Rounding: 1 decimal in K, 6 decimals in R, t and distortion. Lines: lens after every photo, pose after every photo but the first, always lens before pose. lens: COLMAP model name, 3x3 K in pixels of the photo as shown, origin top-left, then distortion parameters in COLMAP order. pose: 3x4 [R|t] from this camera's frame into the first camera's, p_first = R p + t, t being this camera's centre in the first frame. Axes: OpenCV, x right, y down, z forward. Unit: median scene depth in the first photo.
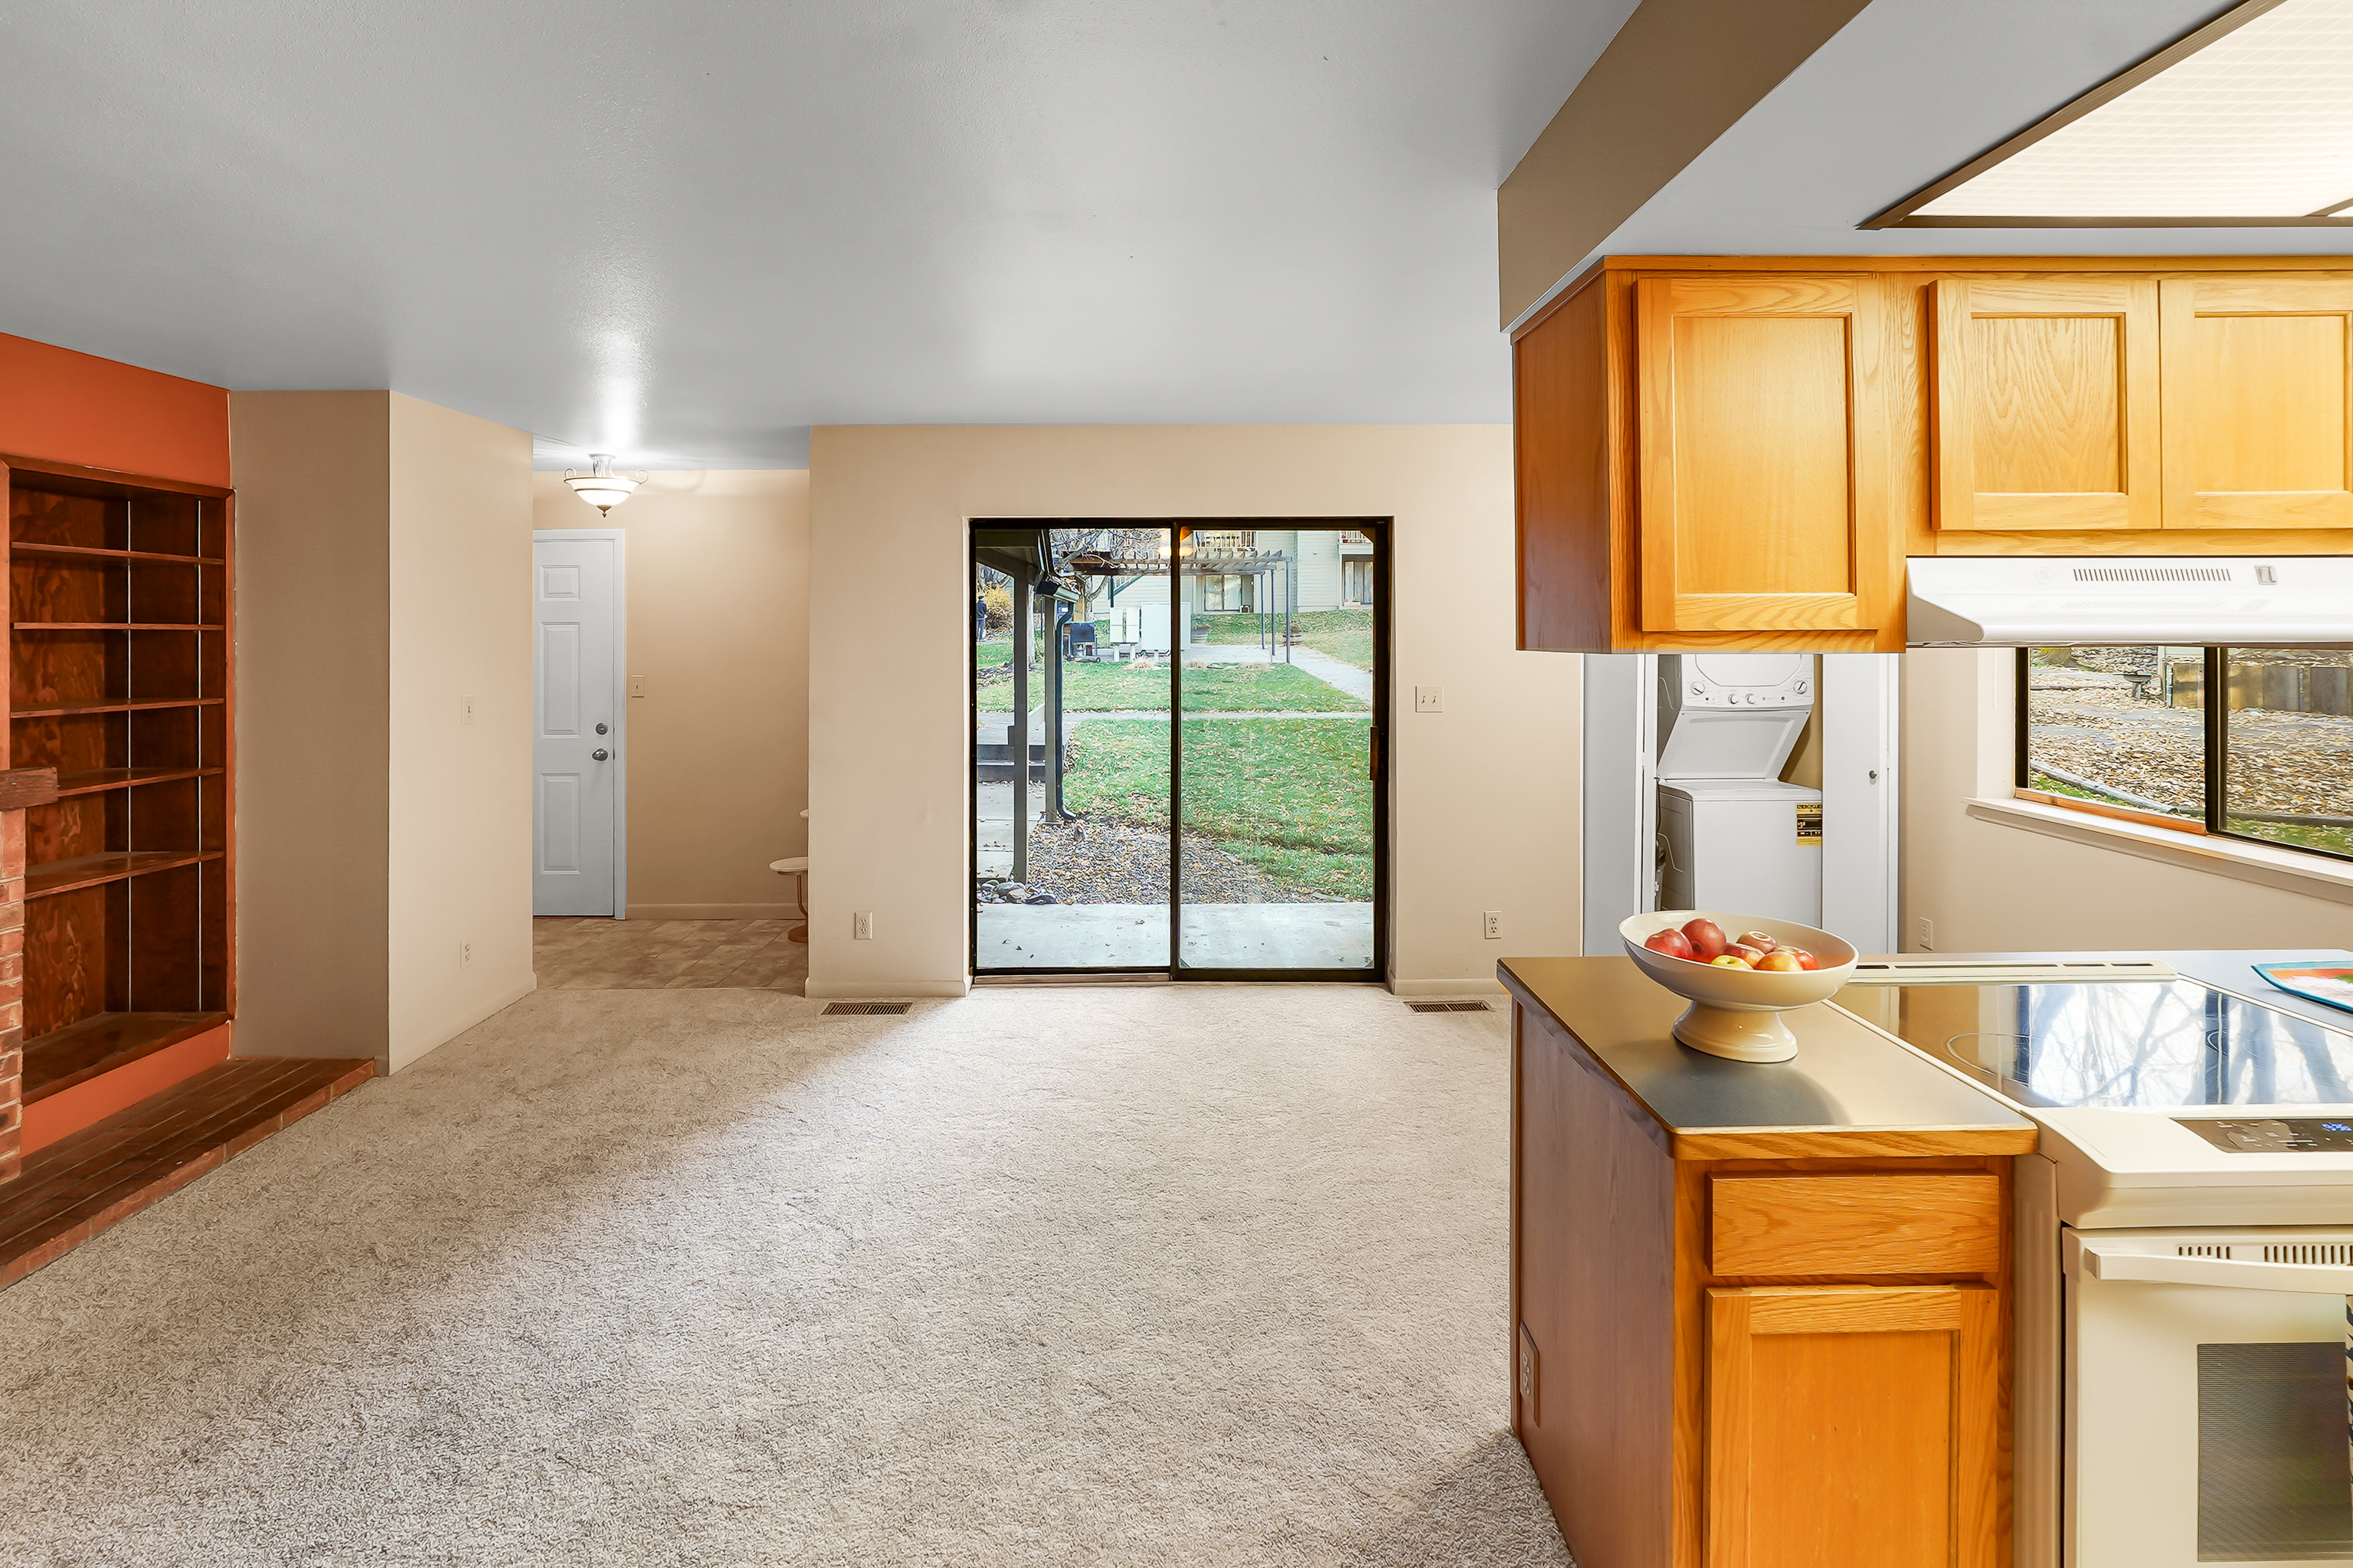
lens RADIAL K [[1031.1, 0, 1158.7], [0, 1031.1, 773.0], [0, 0, 1]] dist [-0.020562, 0.006295]
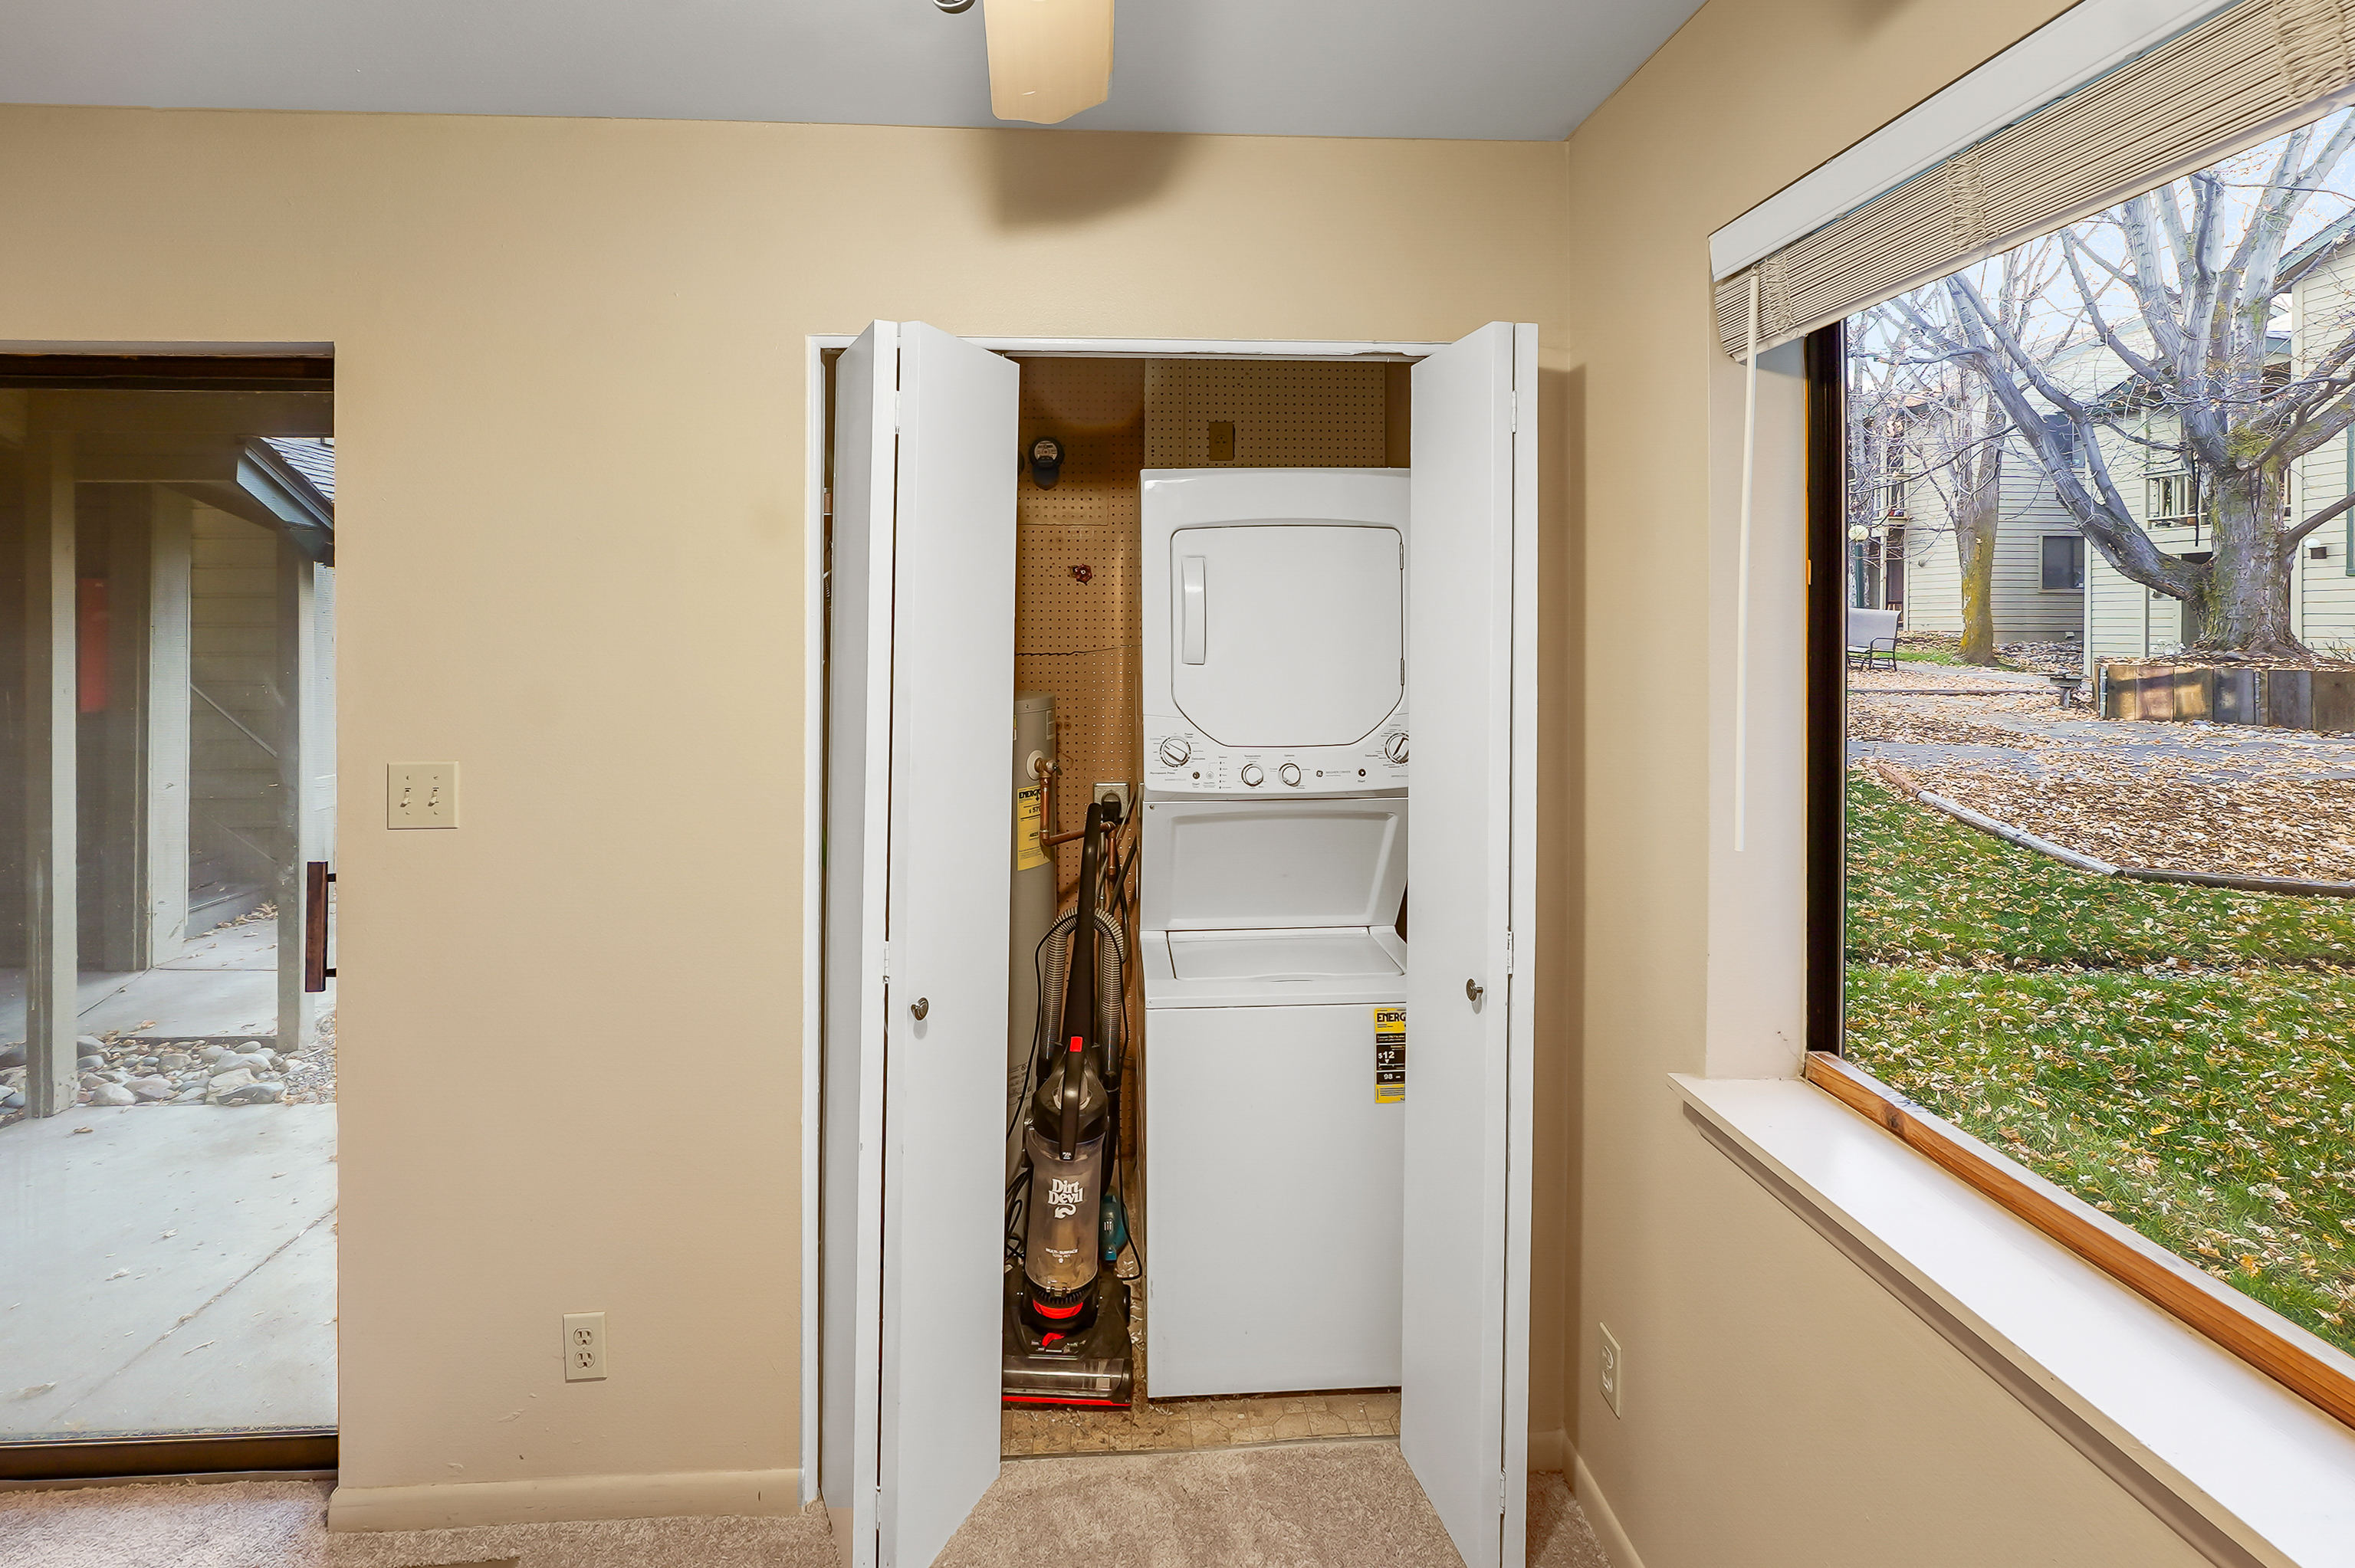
lens RADIAL K [[1031.8, 0, 1169.0], [0, 1031.8, 780.8], [0, 0, 1]] dist [-0.020562, 0.006295]
pose [[0.998707, -0.005026, 0.050586, 0.260280], [0.004269, 0.999877, 0.015059, -0.039840], [-0.050655, -0.014824, 0.998606, 0.283073]]
